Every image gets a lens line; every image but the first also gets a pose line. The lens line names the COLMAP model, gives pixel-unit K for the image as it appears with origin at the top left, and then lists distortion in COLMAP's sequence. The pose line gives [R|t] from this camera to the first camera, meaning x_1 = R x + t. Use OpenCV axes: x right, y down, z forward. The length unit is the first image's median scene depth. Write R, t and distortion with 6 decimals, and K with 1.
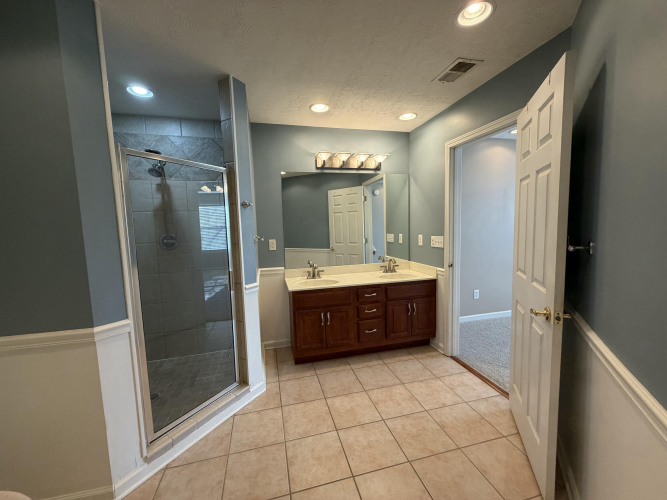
lens RADIAL K [[265.4, 0, 330.8], [0, 265.4, 251.0], [0, 0, 1]] dist [0.000064, -0.000212]
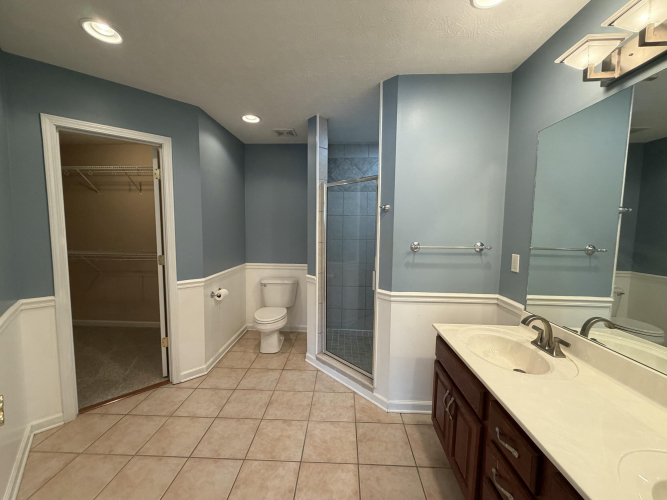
lens RADIAL K [[265.4, 0, 331.3], [0, 265.4, 248.5], [0, 0, 1]] dist [0.000064, -0.000212]
pose [[-0.292734, 0.100969, -0.950848, 0.716137], [-0.093242, 0.986656, 0.133478, -0.147765], [0.951637, 0.127732, -0.279413, 1.174144]]
